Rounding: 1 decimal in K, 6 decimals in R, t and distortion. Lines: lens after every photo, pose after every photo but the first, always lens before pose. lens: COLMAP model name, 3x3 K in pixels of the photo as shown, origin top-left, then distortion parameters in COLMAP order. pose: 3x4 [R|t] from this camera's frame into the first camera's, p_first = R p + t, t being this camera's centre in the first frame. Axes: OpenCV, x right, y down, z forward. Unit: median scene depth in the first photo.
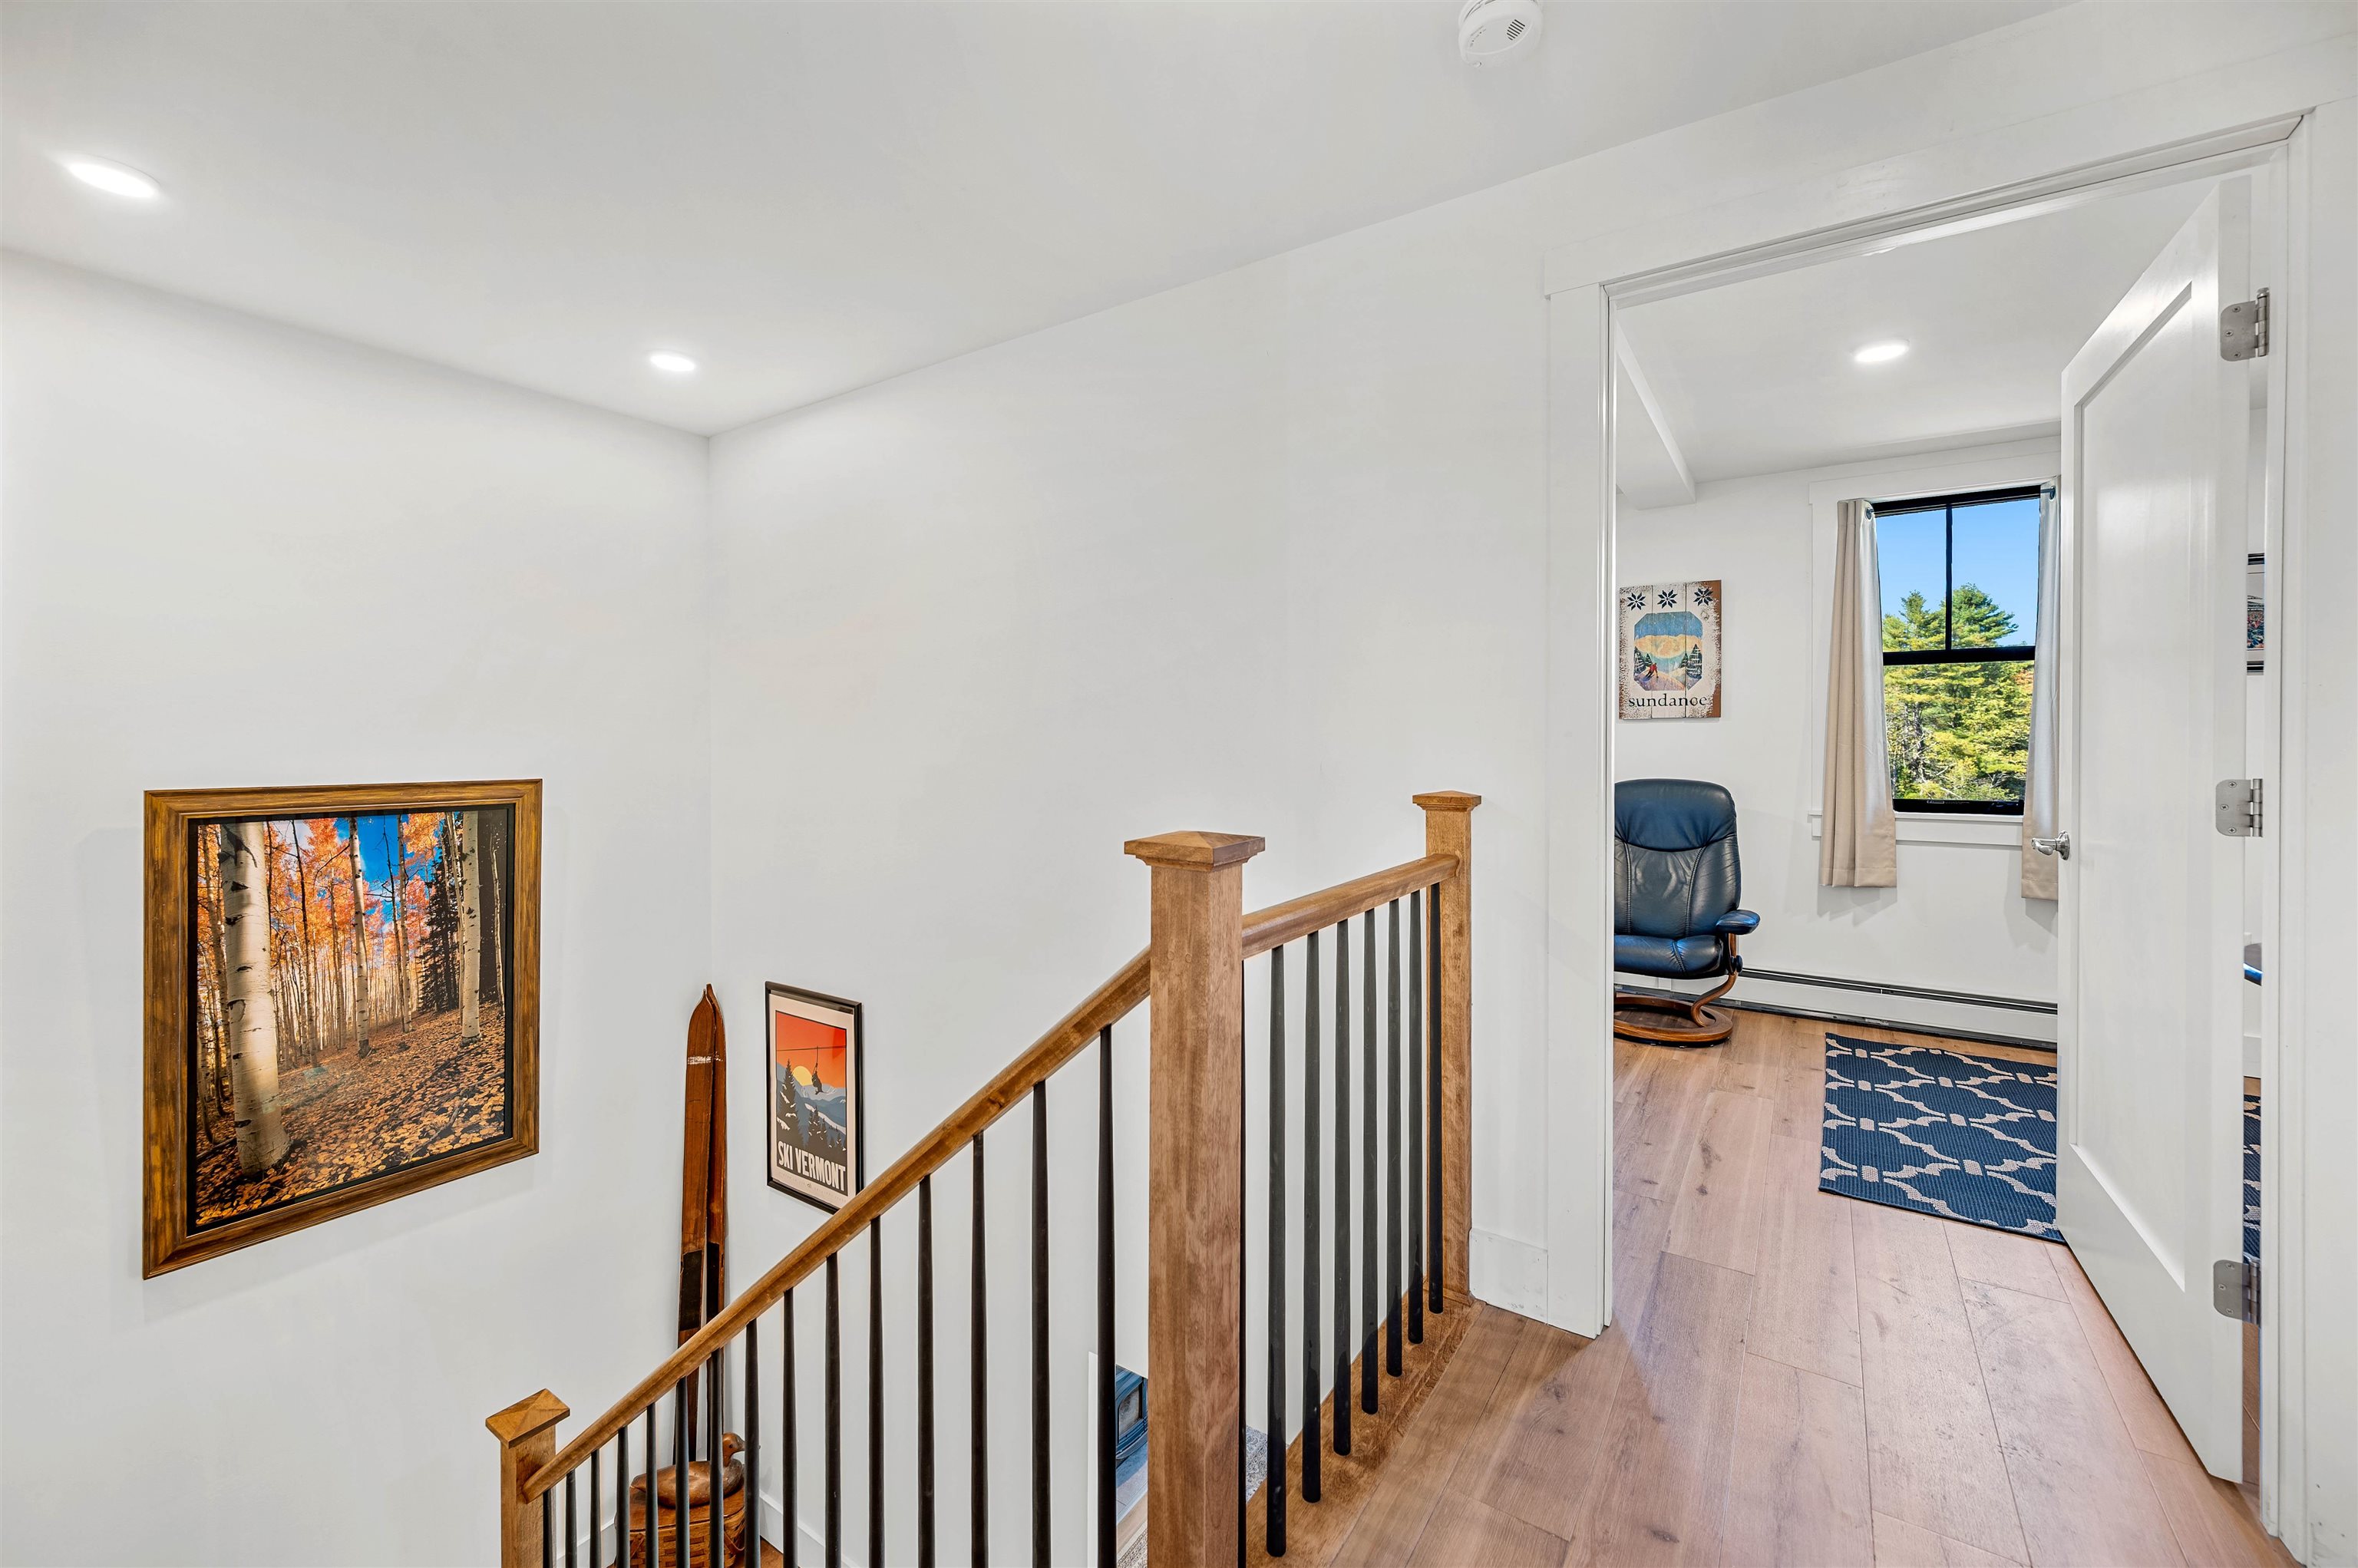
lens RADIAL K [[940.2, 0, 1173.8], [0, 940.2, 759.6], [0, 0, 1]] dist [-0.007781, -0.000065]
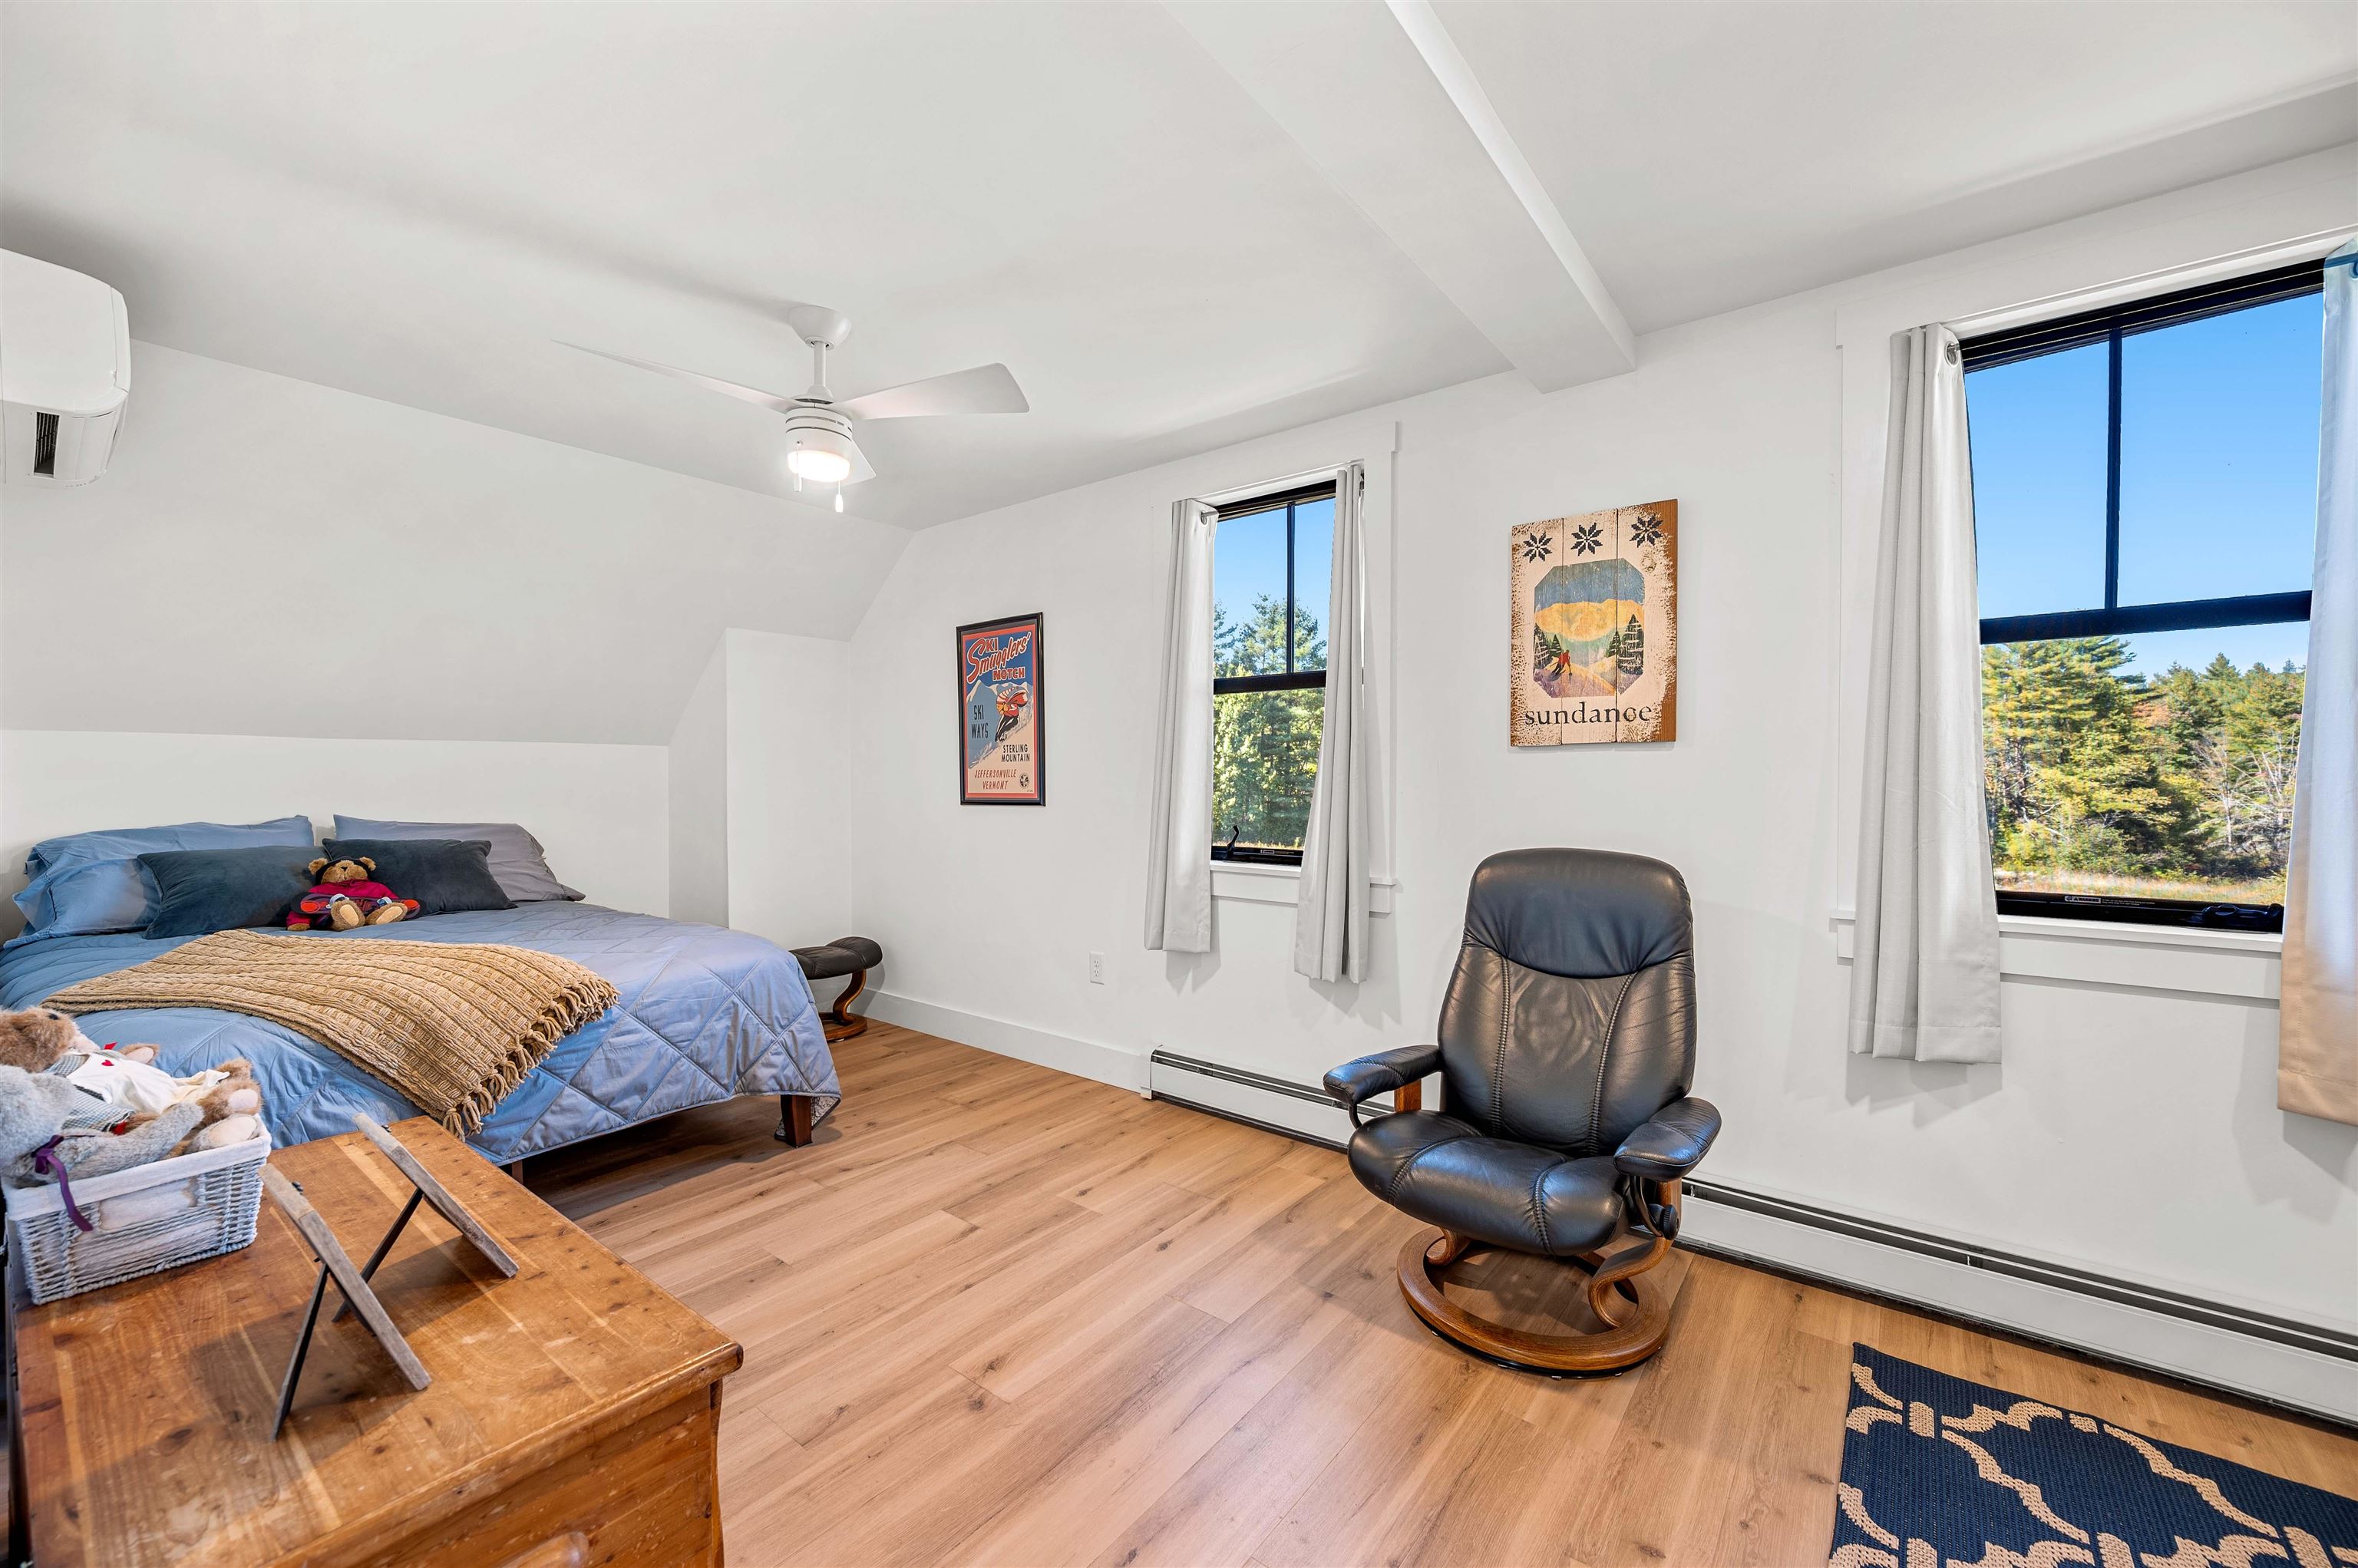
lens RADIAL K [[936.5, 0, 1171.1], [0, 936.5, 808.2], [0, 0, 1]] dist [-0.002796, 0.000306]
pose [[0.997855, 0.000087, -0.065467, 0.411349], [0.000607, 0.999944, 0.010582, -0.013994], [0.065464, -0.010599, 0.997799, 0.538397]]
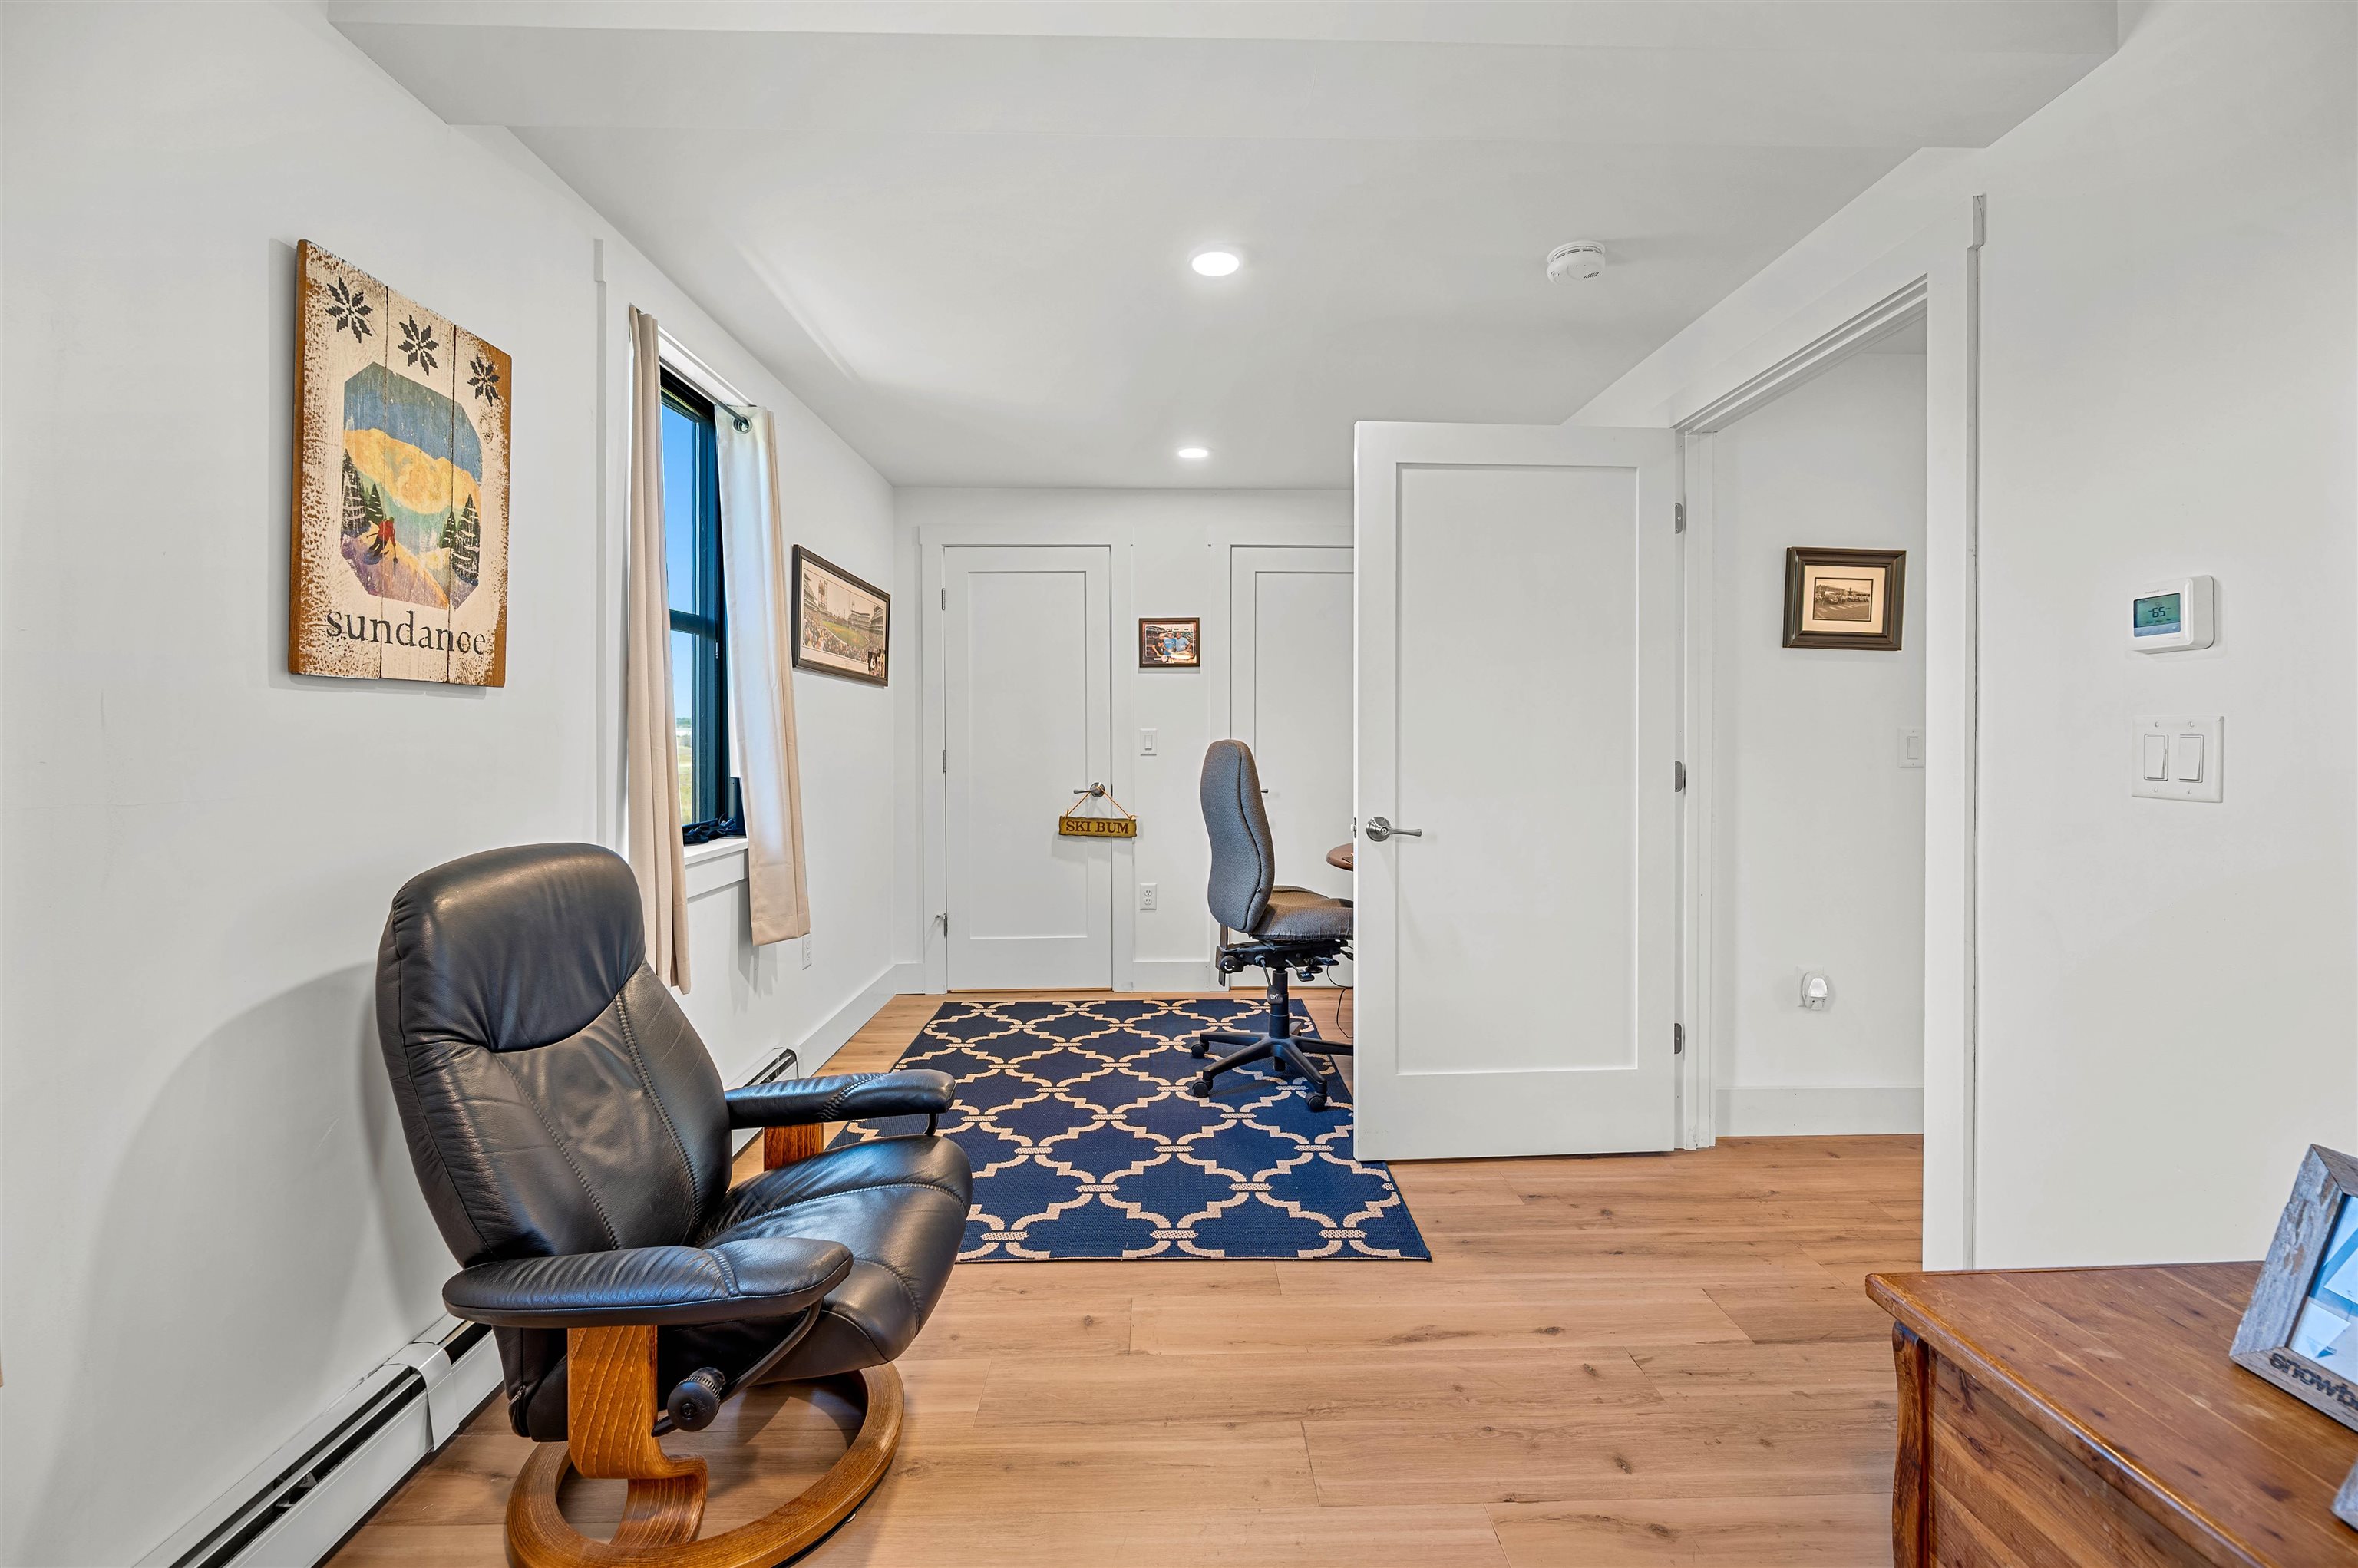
lens RADIAL K [[945.8, 0, 1172.1], [0, 945.8, 731.5], [0, 0, 1]] dist [-0.000688, -0.000421]
pose [[-0.592059, -0.006760, 0.805866, 0.092679], [0.003848, 0.999930, 0.011215, -0.037964], [-0.805885, 0.009741, -0.591991, 1.320065]]
